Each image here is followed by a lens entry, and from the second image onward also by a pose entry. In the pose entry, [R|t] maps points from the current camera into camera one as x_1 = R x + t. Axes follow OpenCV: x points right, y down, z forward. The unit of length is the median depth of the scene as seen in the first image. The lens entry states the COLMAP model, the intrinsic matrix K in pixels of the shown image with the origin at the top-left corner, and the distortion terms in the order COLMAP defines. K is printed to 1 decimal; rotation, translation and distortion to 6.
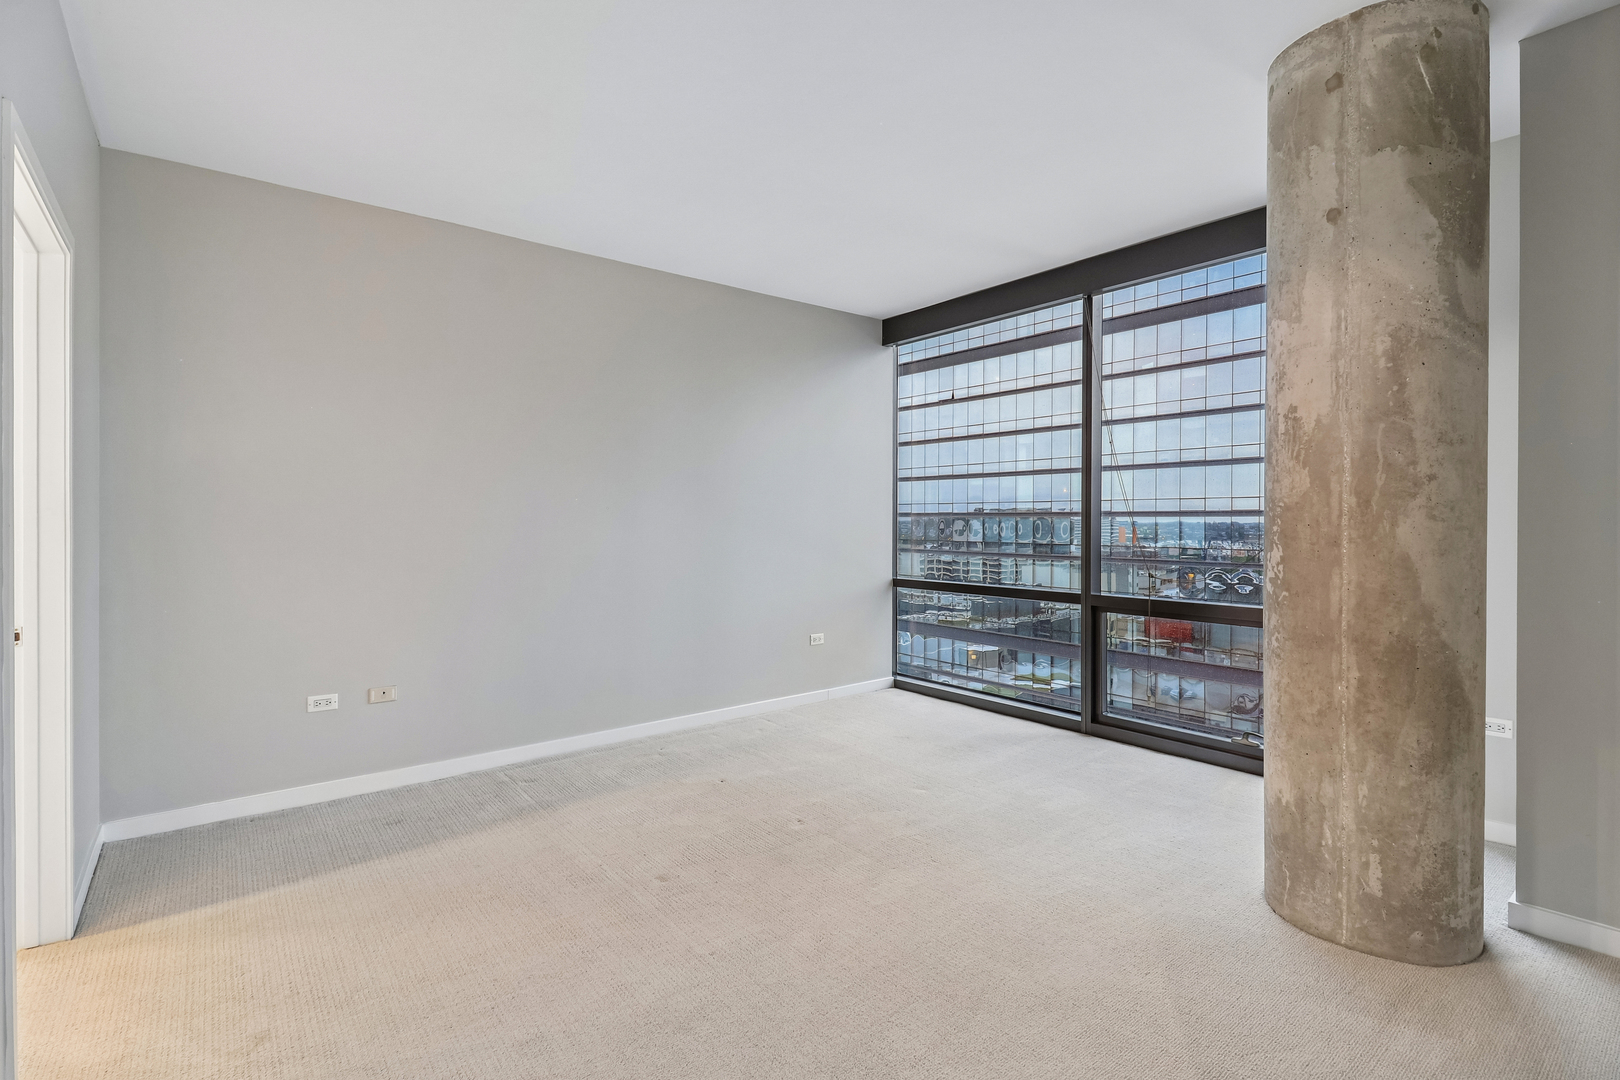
lens RADIAL K [[772.1, 0, 808.6], [0, 772.1, 522.0], [0, 0, 1]] dist [0.010348, -0.018366]
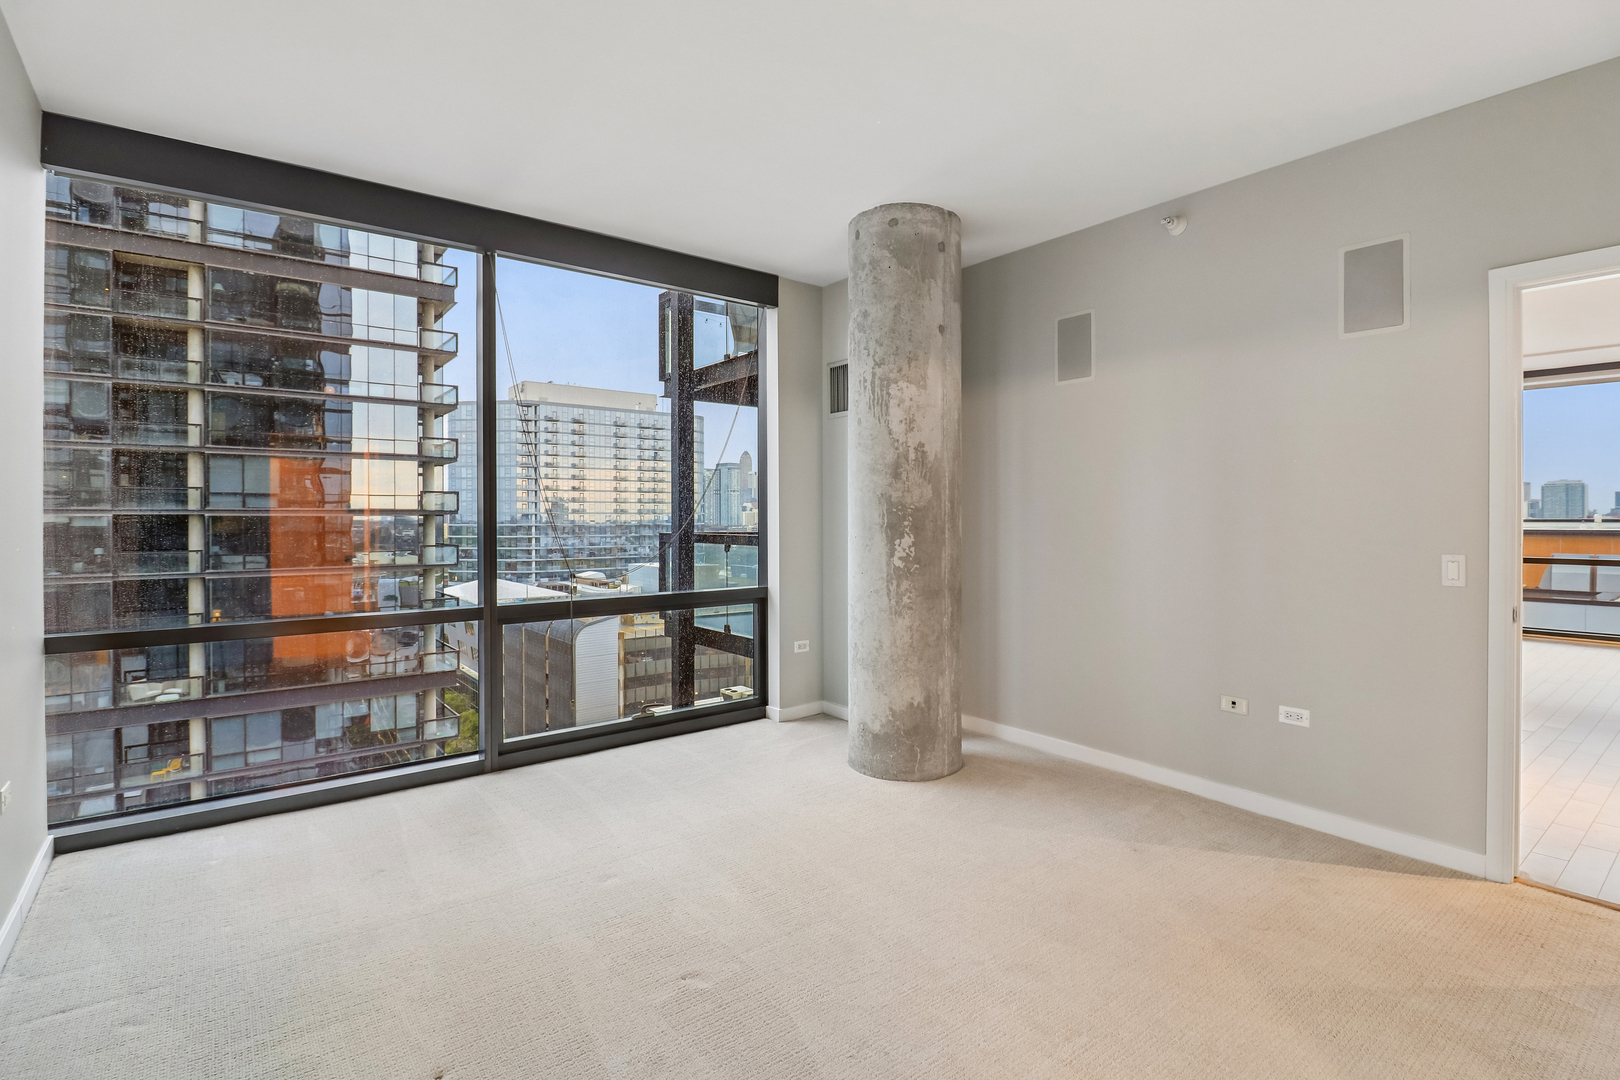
lens RADIAL K [[772.1, 0, 808.6], [0, 772.1, 522.0], [0, 0, 1]] dist [0.010348, -0.018366]
pose [[0.007352, -0.008770, 0.999935, -0.938214], [0.004696, 0.999951, 0.008735, -0.008120], [-0.999962, 0.004631, 0.007392, 1.255689]]
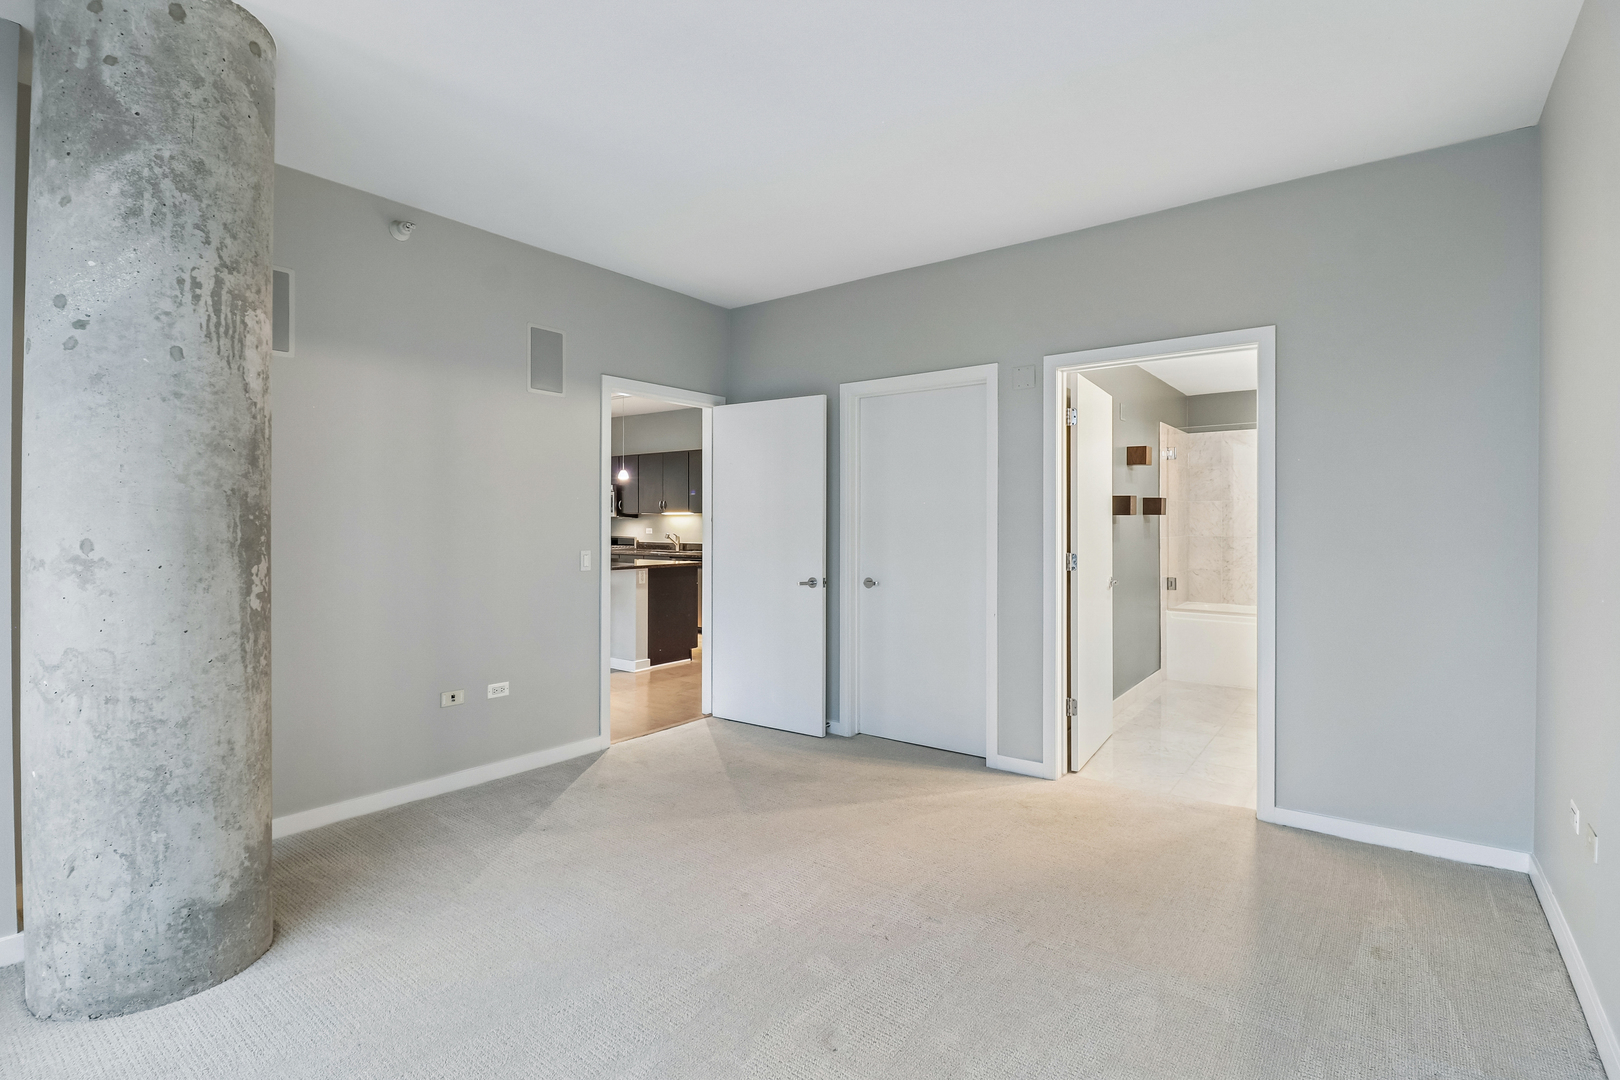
lens RADIAL K [[759.5, 0, 808.1], [0, 759.5, 525.8], [0, 0, 1]] dist [-0.012913, -0.000790]
pose [[-0.970025, 0.006421, -0.242920, 0.197530], [0.004866, 0.999964, 0.007001, -0.010542], [0.242956, 0.005609, -0.970021, 2.167127]]
